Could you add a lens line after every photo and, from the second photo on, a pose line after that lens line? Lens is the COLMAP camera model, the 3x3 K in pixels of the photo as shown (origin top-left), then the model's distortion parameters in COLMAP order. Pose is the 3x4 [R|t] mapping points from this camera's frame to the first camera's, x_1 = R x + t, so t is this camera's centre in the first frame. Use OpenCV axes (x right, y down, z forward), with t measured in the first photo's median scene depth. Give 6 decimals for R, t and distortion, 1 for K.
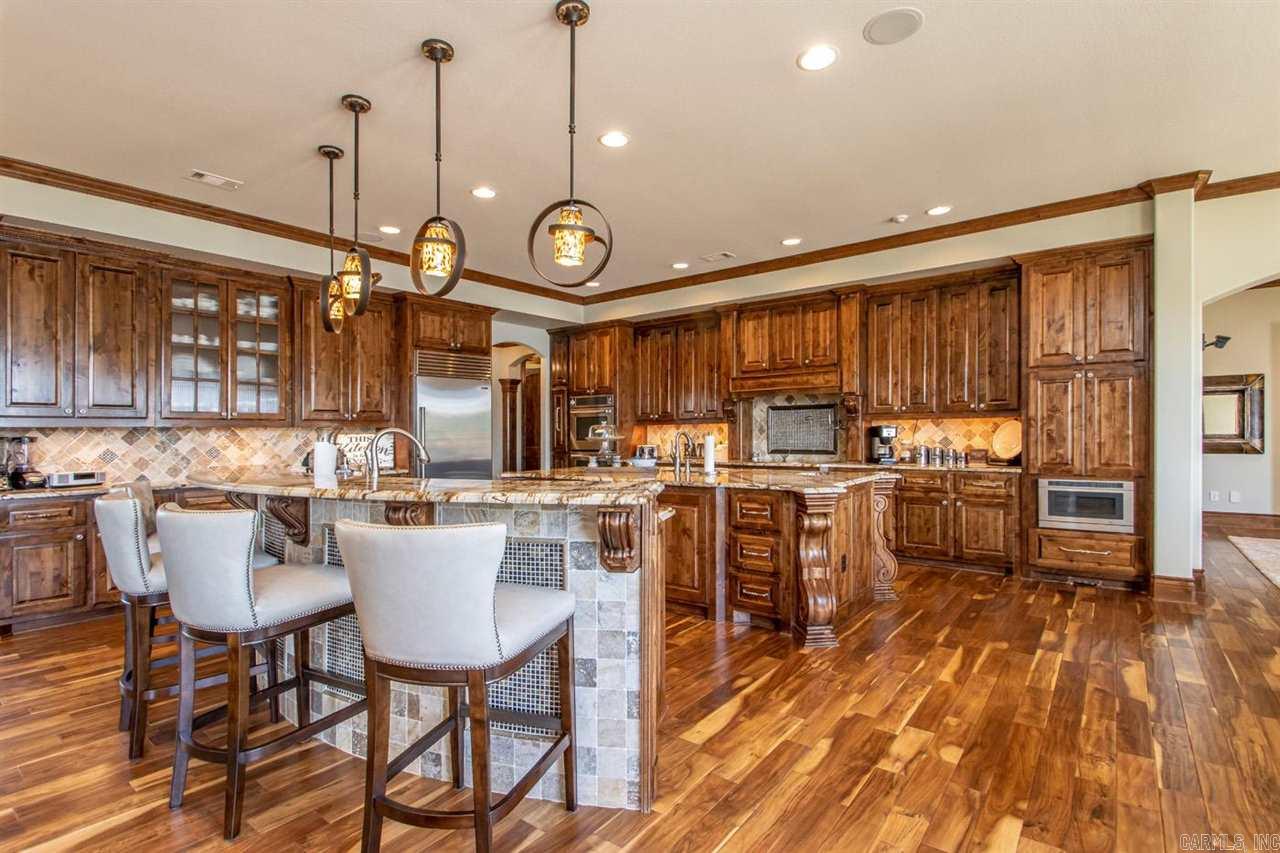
lens RADIAL K [[601.7, 0, 643.0], [0, 601.7, 423.7], [0, 0, 1]] dist [0.001605, -0.004364]
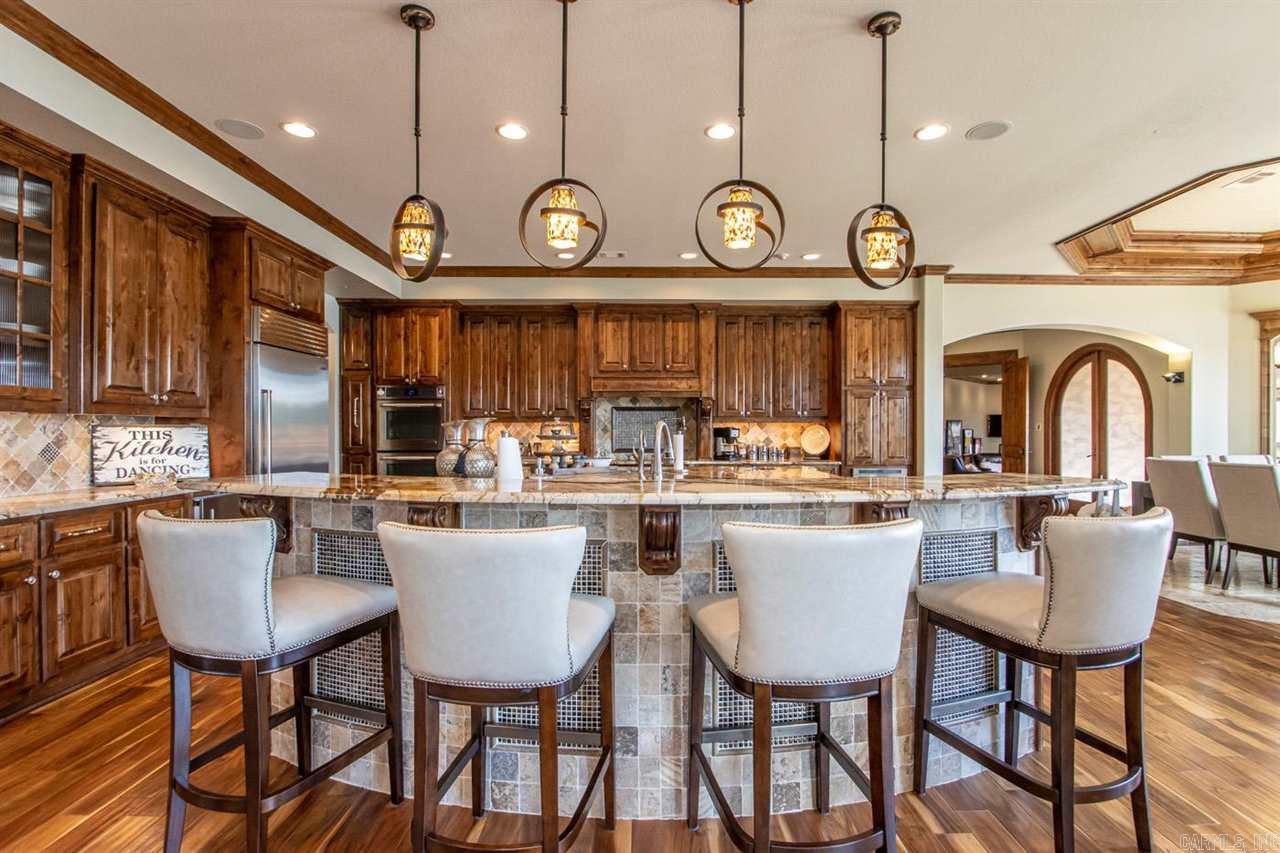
lens RADIAL K [[601.7, 0, 646.0], [0, 601.7, 428.7], [0, 0, 1]] dist [0.001605, -0.004364]
pose [[0.790621, 0.015307, 0.612114, -0.445153], [-0.019884, 0.999802, 0.000681, 0.008394], [-0.611983, -0.012709, 0.790769, 0.177655]]
